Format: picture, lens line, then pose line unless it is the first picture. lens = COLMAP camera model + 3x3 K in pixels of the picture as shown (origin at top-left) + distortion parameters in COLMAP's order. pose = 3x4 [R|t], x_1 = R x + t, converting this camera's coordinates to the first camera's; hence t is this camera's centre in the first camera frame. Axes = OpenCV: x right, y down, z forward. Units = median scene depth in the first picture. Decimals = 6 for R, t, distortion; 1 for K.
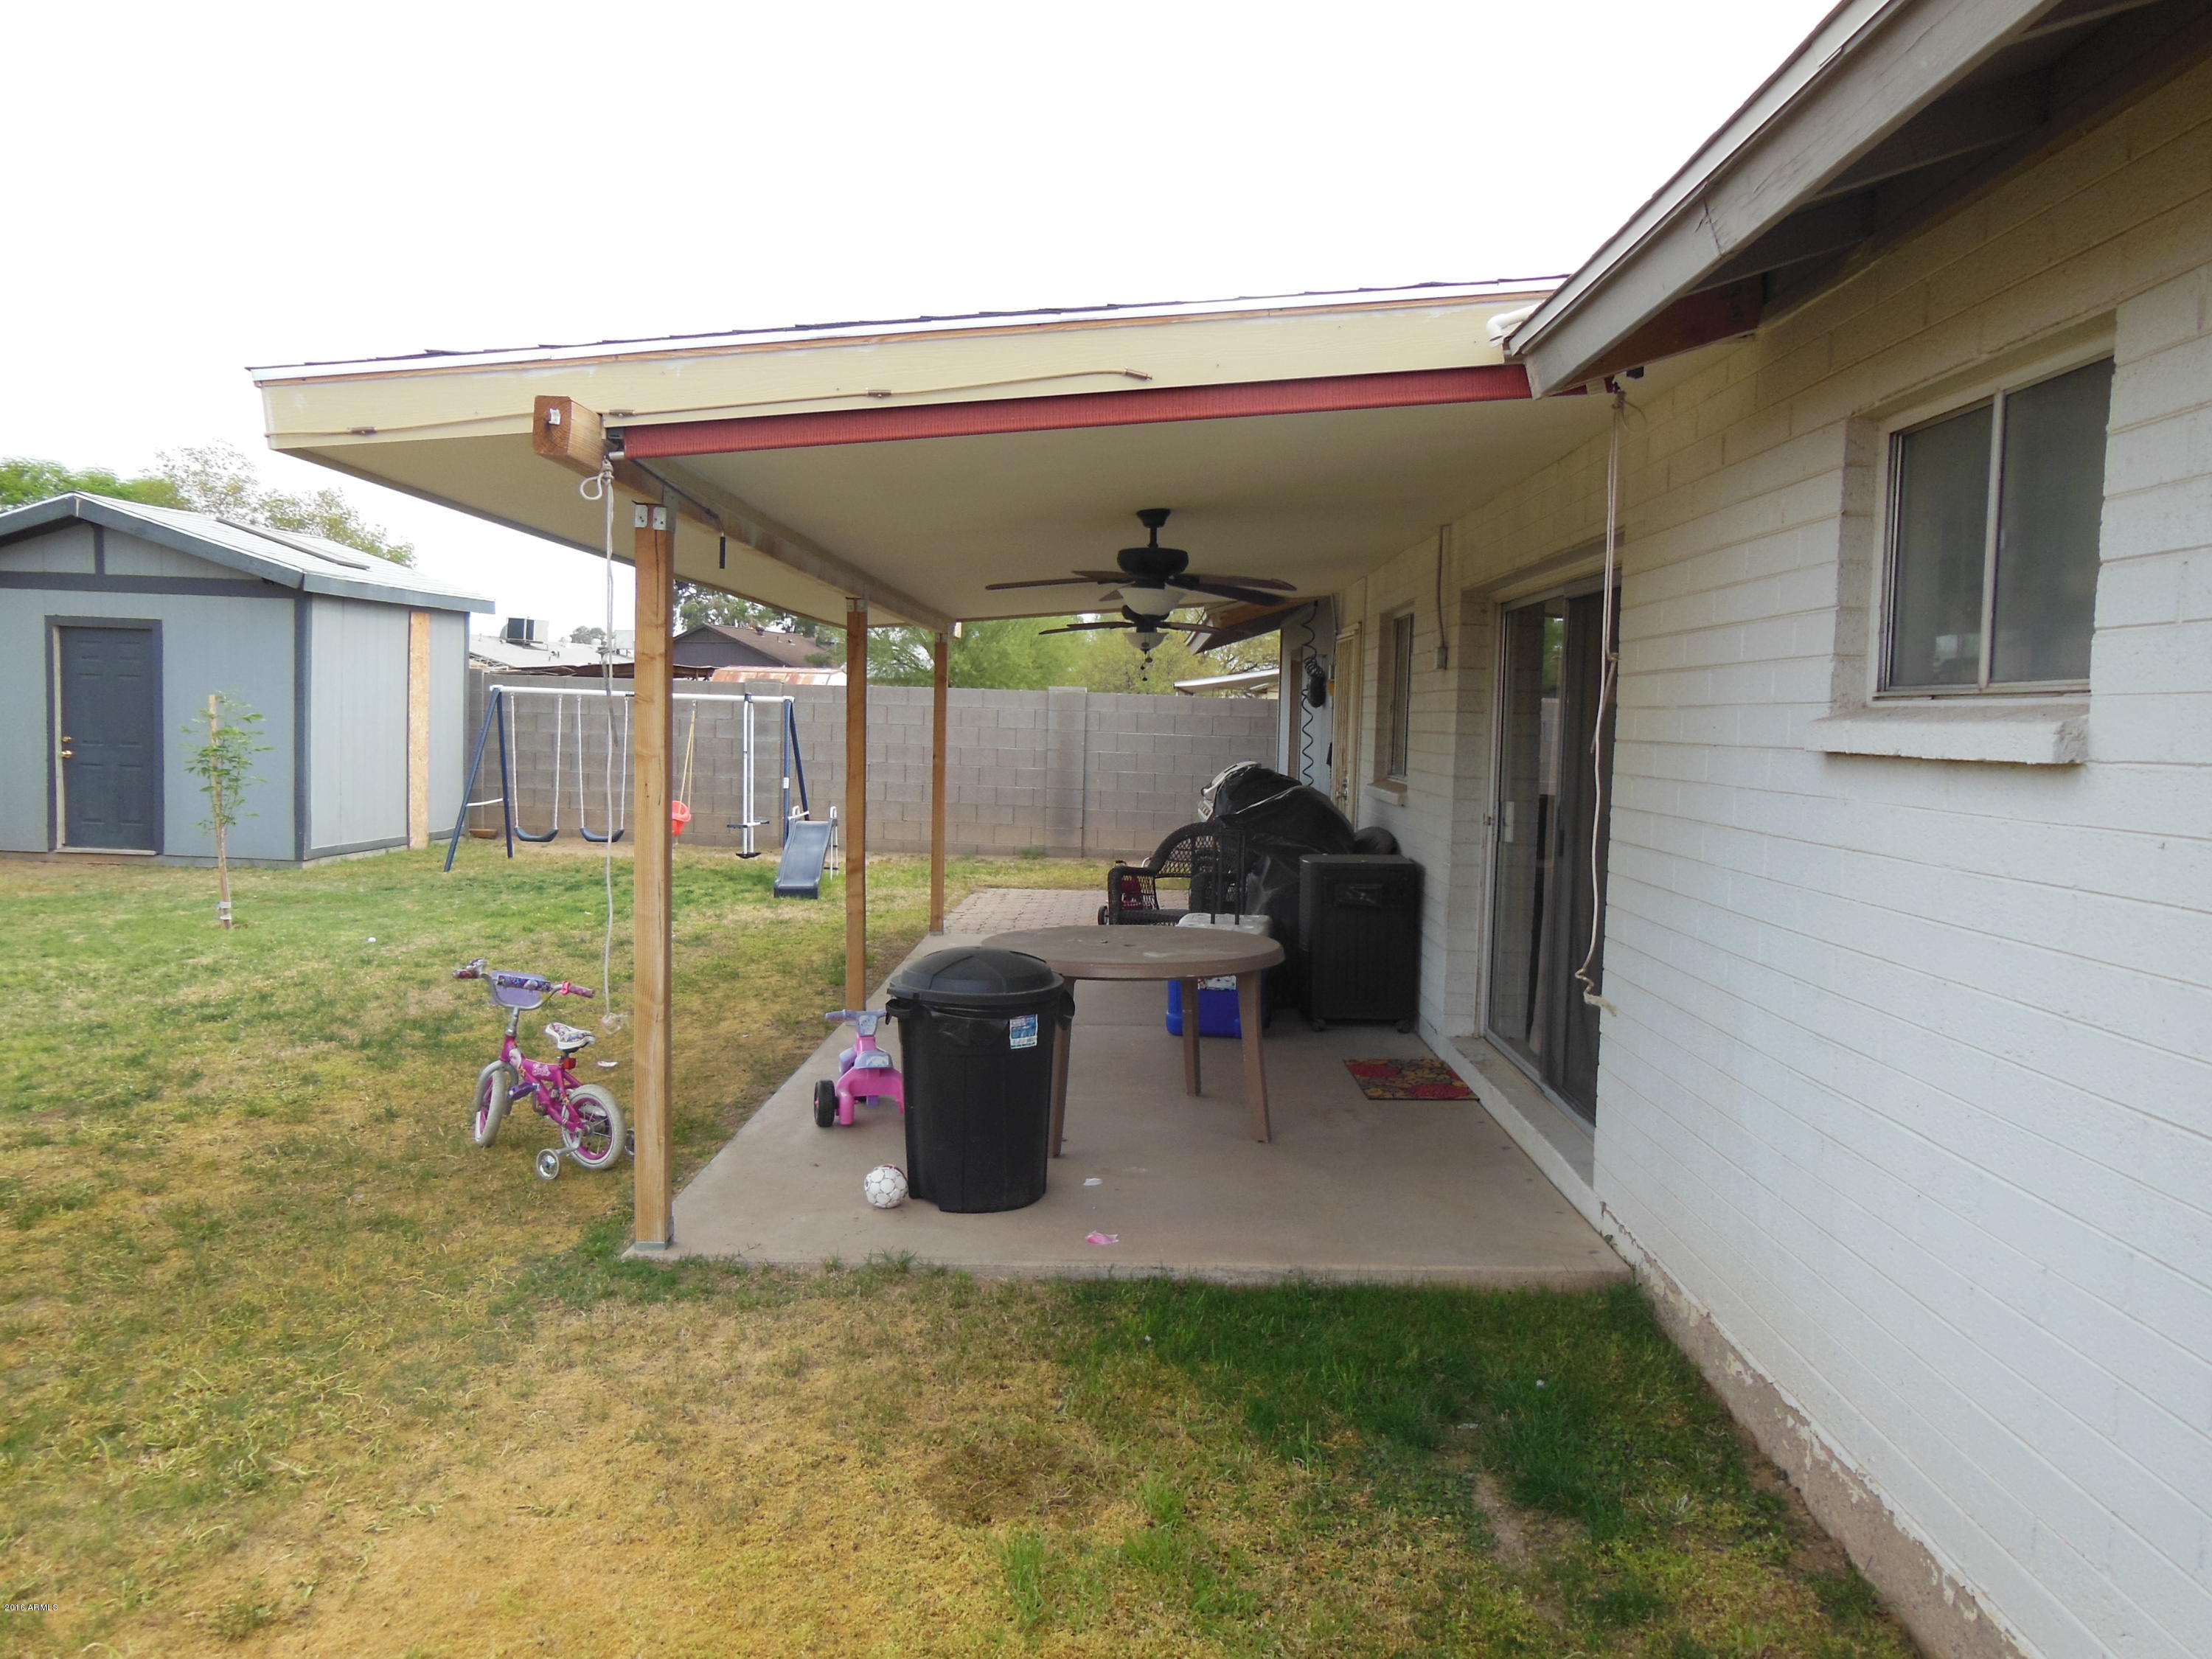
lens RADIAL K [[1620.9, 0, 1106.0], [0, 1620.9, 829.5], [0, 0, 1]] dist [-0.040115, 0.102398]
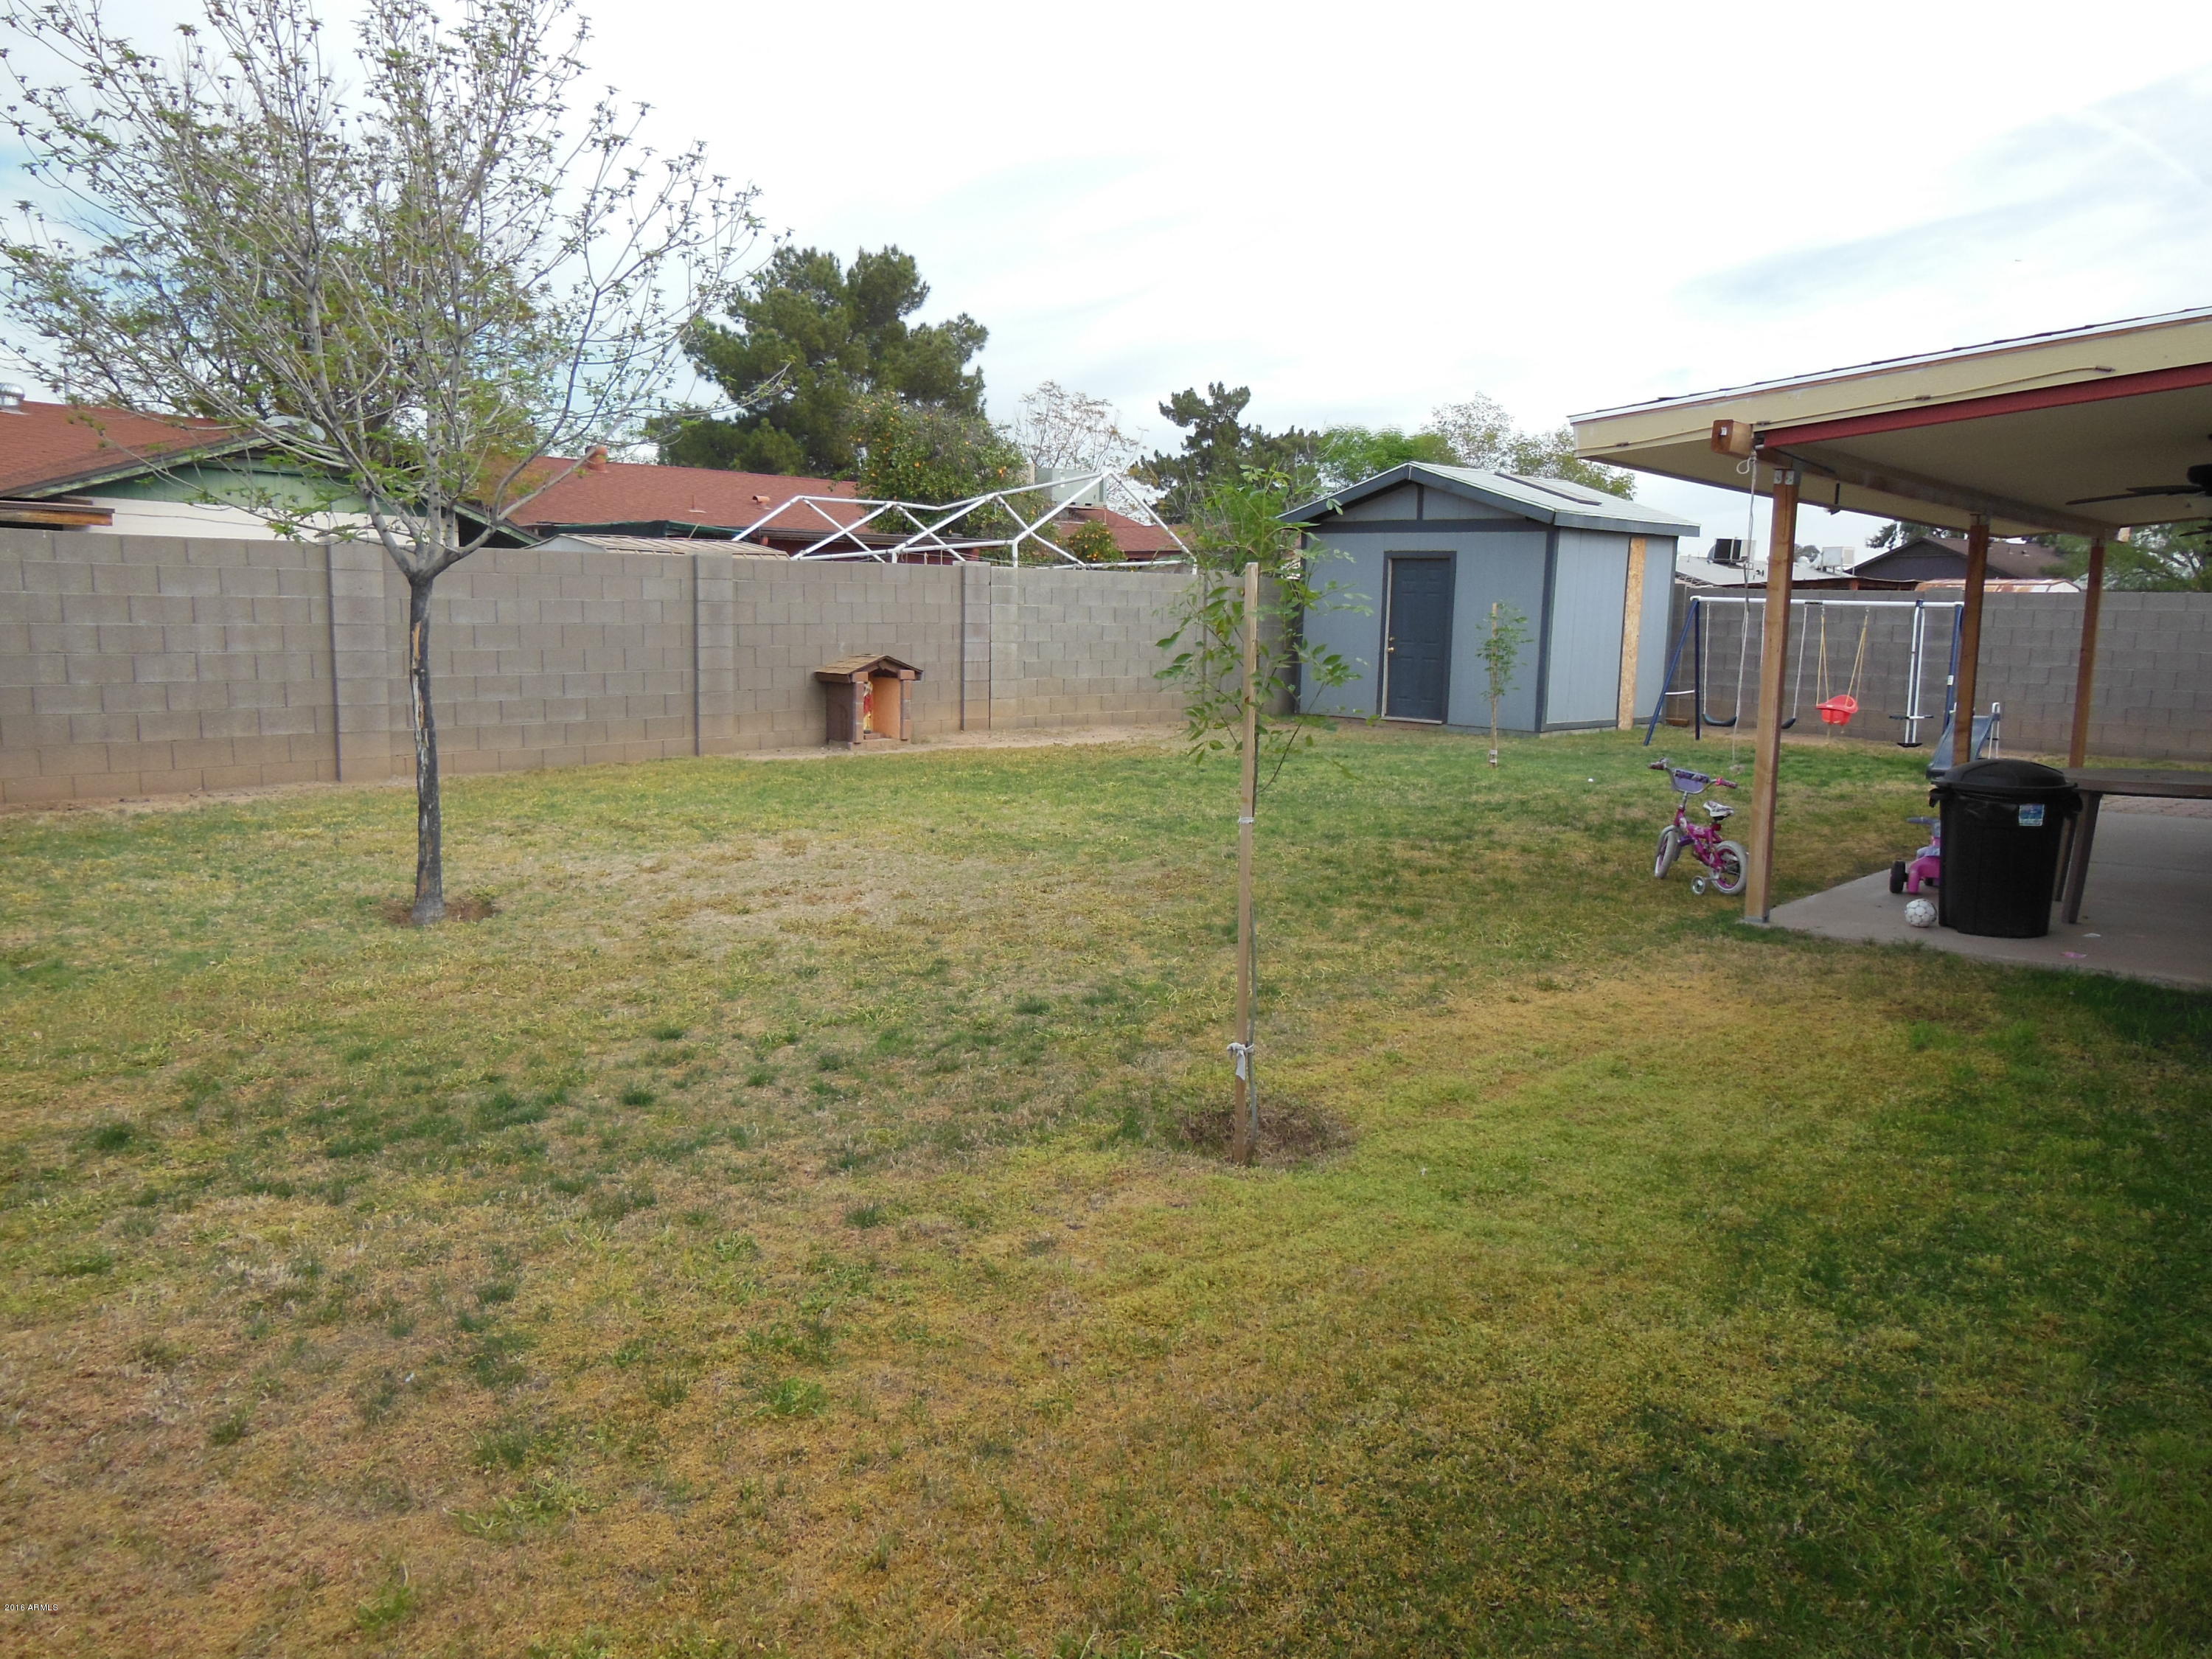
lens RADIAL K [[1620.9, 0, 1106.0], [0, 1620.9, 829.5], [0, 0, 1]] dist [-0.040115, 0.102398]
pose [[0.757514, 0.077255, -0.648232, 0.132834], [-0.046213, 0.996828, 0.064796, 0.041697], [0.651182, -0.019128, 0.758681, -0.325157]]
